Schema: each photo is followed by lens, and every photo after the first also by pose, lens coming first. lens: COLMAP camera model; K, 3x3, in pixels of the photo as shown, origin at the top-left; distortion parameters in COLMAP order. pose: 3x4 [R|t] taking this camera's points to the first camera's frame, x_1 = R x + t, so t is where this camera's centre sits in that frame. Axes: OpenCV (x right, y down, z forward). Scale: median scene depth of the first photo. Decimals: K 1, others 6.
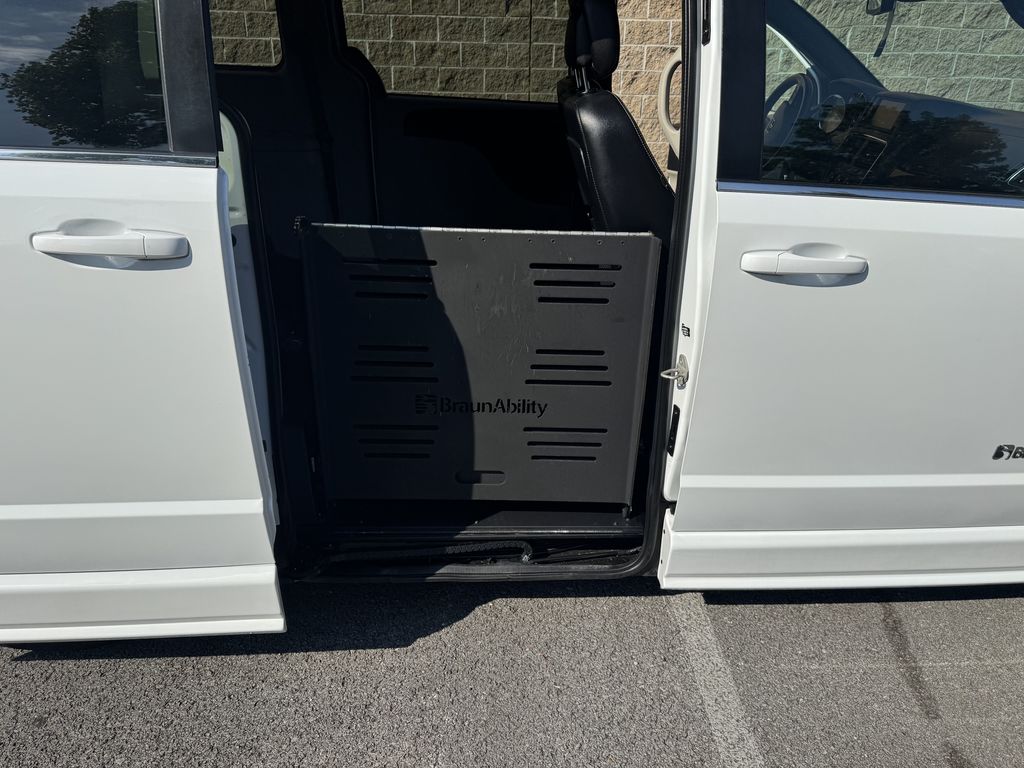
lens RADIAL K [[721.8, 0, 523.1], [0, 721.8, 394.2], [0, 0, 1]] dist [0.021026, -0.031235]
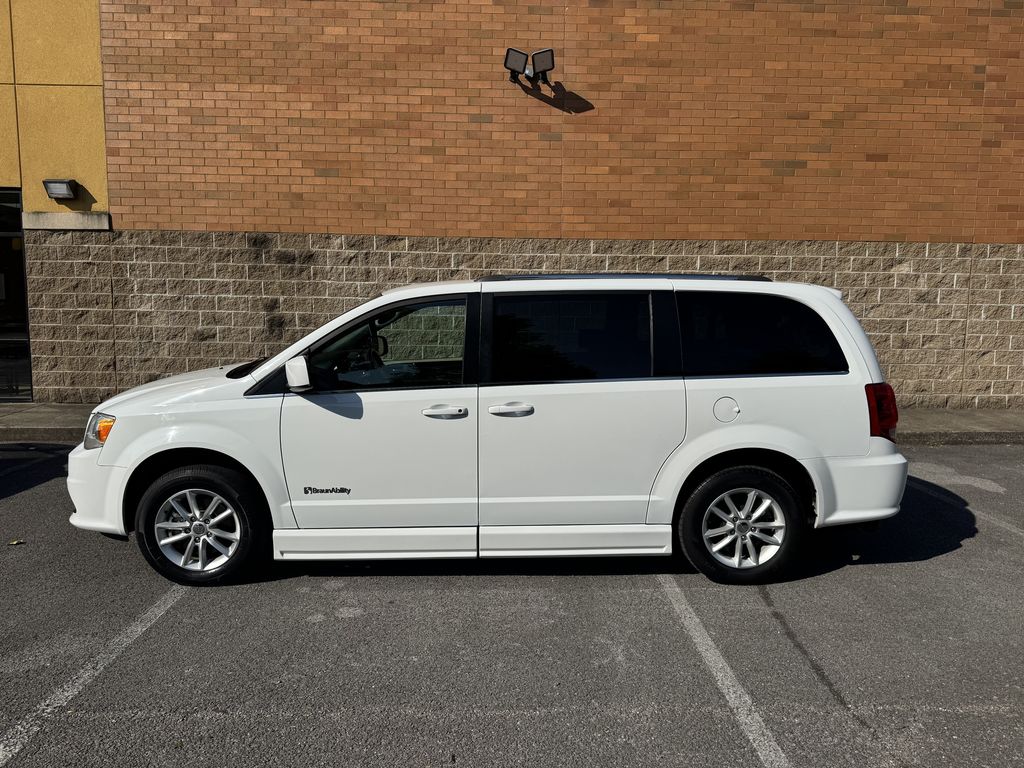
lens RADIAL K [[721.8, 0, 518.0], [0, 721.8, 389.5], [0, 0, 1]] dist [0.021026, -0.031235]
pose [[0.999828, -0.007155, -0.017126, -0.052801], [0.001336, 0.948056, -0.318102, 0.140349], [0.018513, 0.318024, 0.947902, -0.380856]]
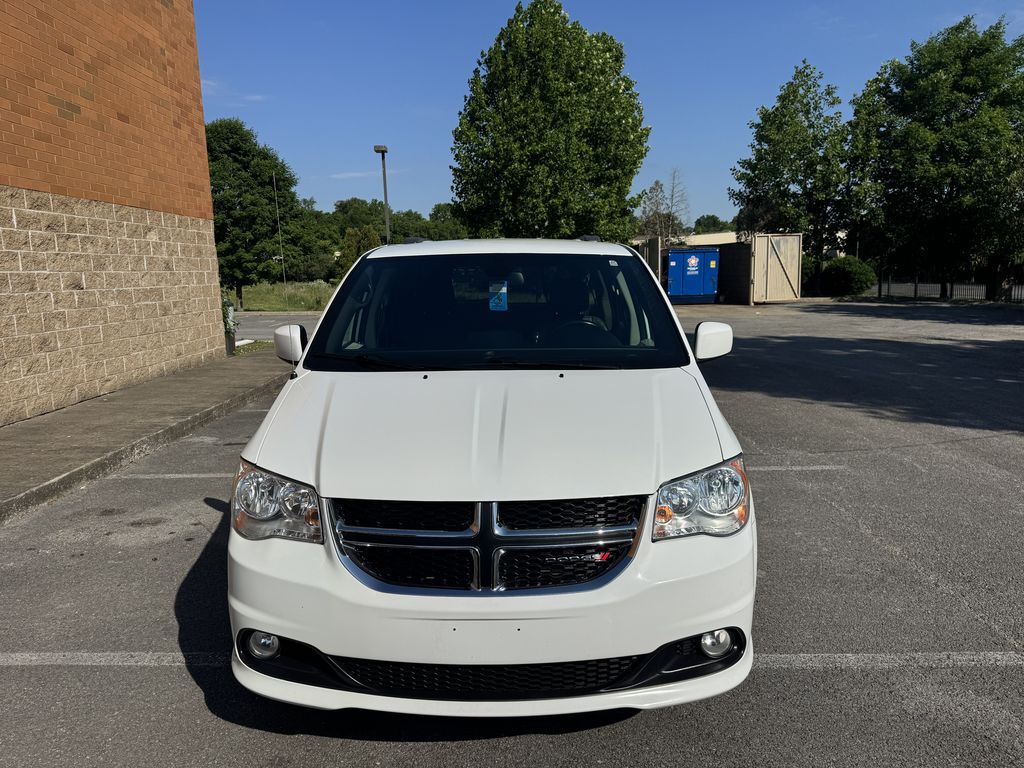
lens RADIAL K [[721.8, 0, 512.6], [0, 721.8, 386.5], [0, 0, 1]] dist [0.021026, -0.031235]
pose [[0.043683, -0.177167, 0.983211, -0.795869], [0.444758, 0.884696, 0.139656, -0.179181], [-0.894585, 0.431191, 0.117442, 0.274126]]
